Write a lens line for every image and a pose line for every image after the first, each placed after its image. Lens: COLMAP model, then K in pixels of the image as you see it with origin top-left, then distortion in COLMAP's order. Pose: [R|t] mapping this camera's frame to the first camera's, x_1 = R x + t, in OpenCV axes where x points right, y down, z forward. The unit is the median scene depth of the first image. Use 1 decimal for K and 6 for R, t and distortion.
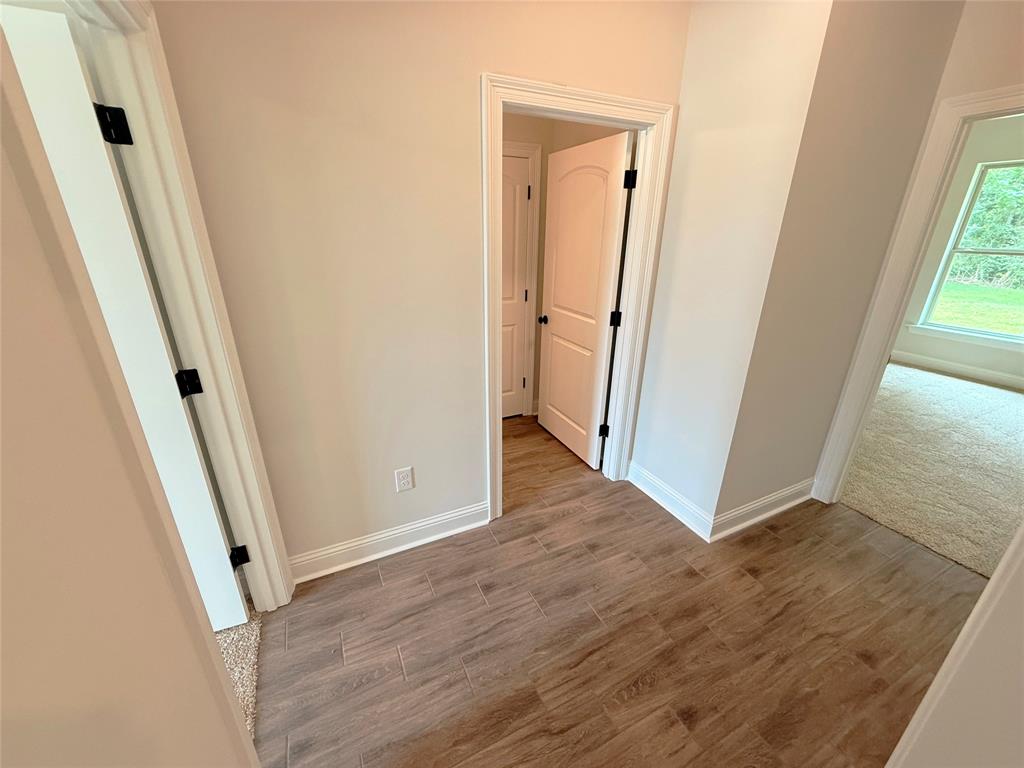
lens RADIAL K [[397.0, 0, 512.0], [0, 397.0, 384.0], [0, 0, 1]] dist [0.000634, 0.000505]
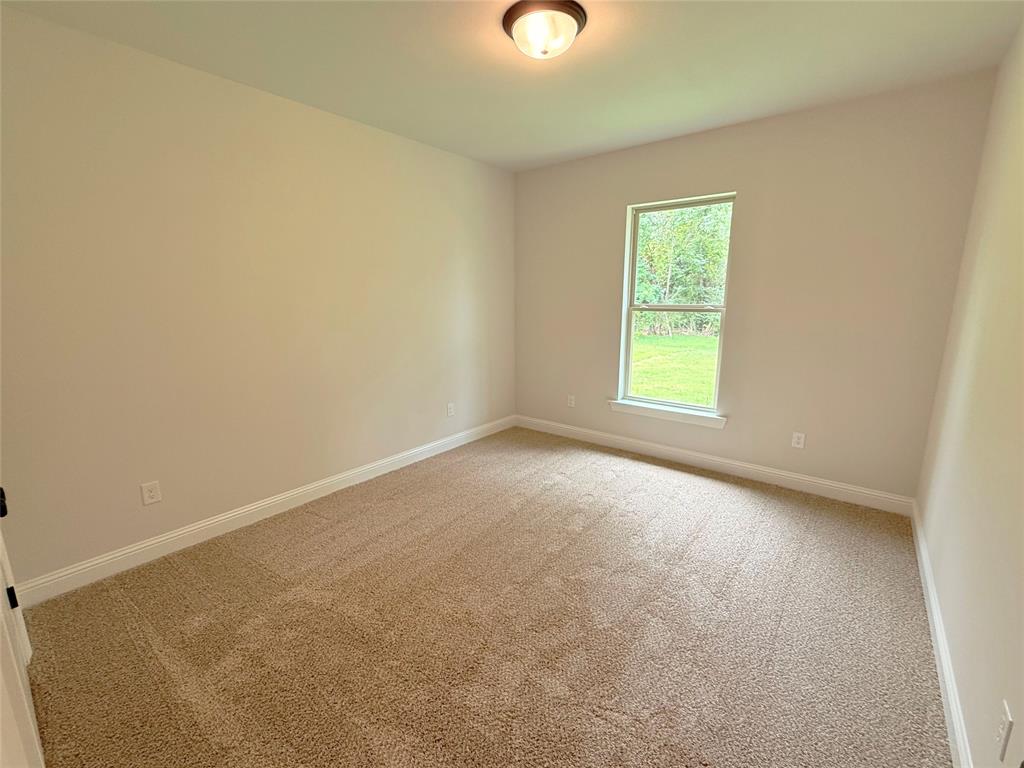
lens RADIAL K [[397.0, 0, 512.0], [0, 397.0, 384.0], [0, 0, 1]] dist [0.000634, 0.000505]
pose [[0.919038, -0.099454, 0.381417, 0.567383], [0.156680, 0.980089, -0.121970, -0.124999], [-0.361692, 0.171855, 0.916321, 0.375993]]
